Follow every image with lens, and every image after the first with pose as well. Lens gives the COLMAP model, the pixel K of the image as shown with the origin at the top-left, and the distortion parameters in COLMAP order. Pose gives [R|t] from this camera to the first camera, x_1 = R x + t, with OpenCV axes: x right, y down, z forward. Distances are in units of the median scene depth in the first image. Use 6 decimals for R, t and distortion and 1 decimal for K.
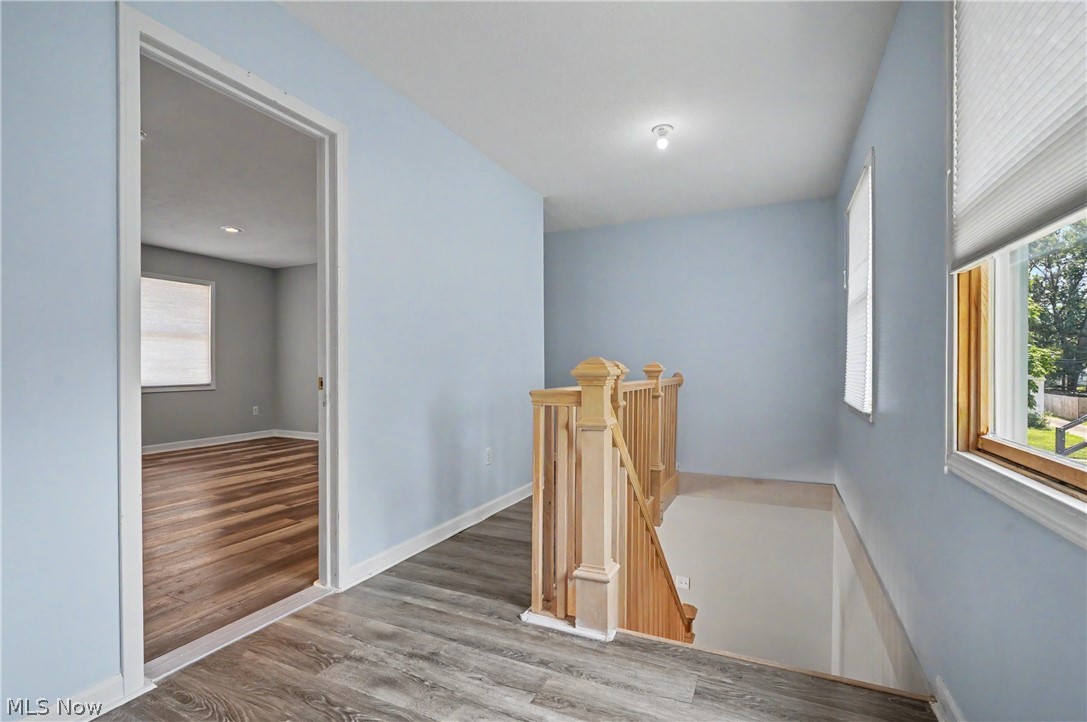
lens RADIAL K [[491.9, 0, 546.6], [0, 491.9, 366.4], [0, 0, 1]] dist [-0.010994, -0.000247]
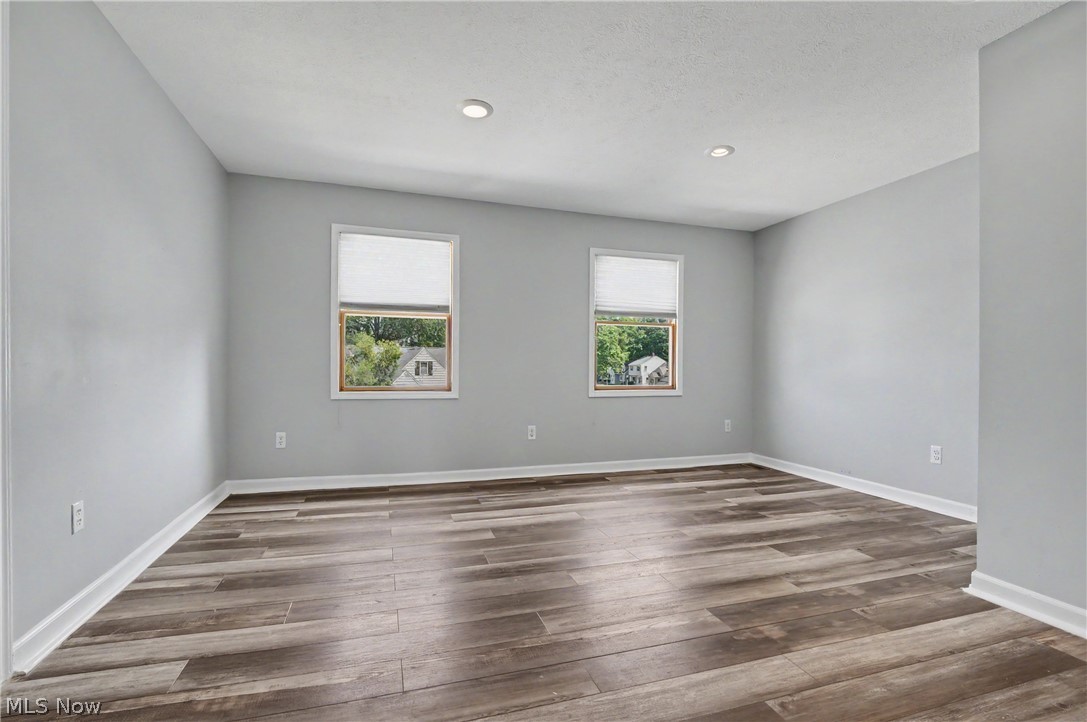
lens RADIAL K [[491.9, 0, 546.6], [0, 491.9, 366.4], [0, 0, 1]] dist [-0.010994, -0.000247]
pose [[0.683715, 0.007046, -0.729715, -0.296739], [-0.008609, 0.999962, 0.001589, 0.001359], [0.729699, 0.005196, 0.683749, 0.359836]]
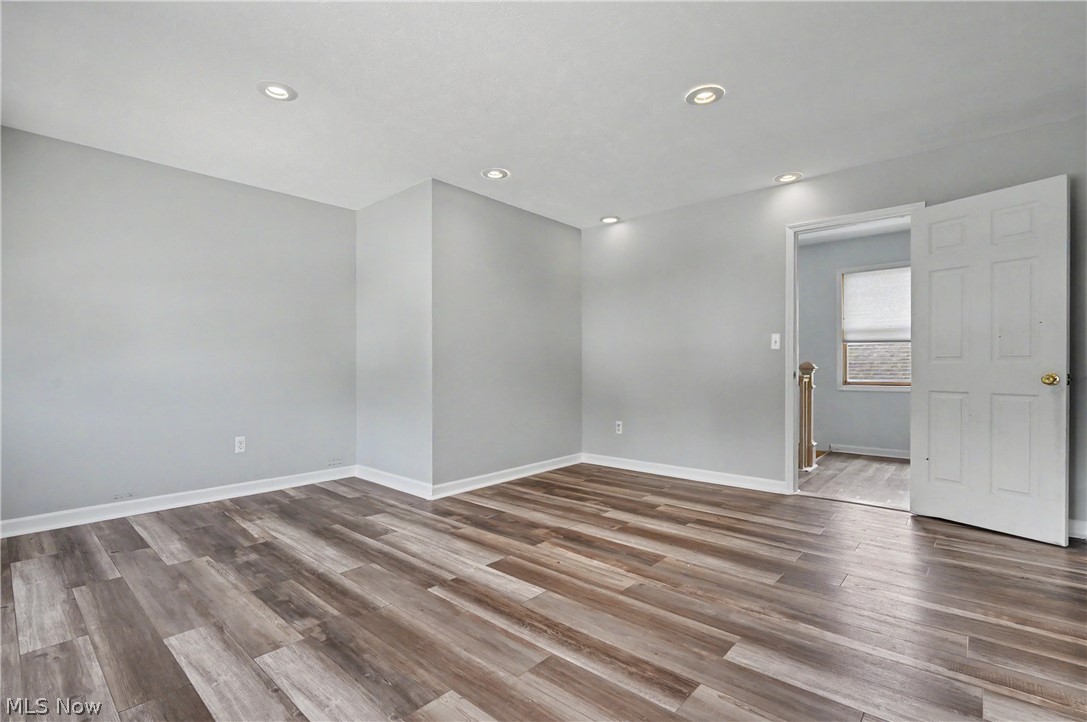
lens RADIAL K [[491.9, 0, 546.6], [0, 491.9, 366.4], [0, 0, 1]] dist [-0.010994, -0.000247]
pose [[0.287612, -0.000427, 0.957747, -0.959275], [0.000644, 1.000000, 0.000252, 0.001790], [-0.957747, 0.000544, 0.287612, 0.546190]]
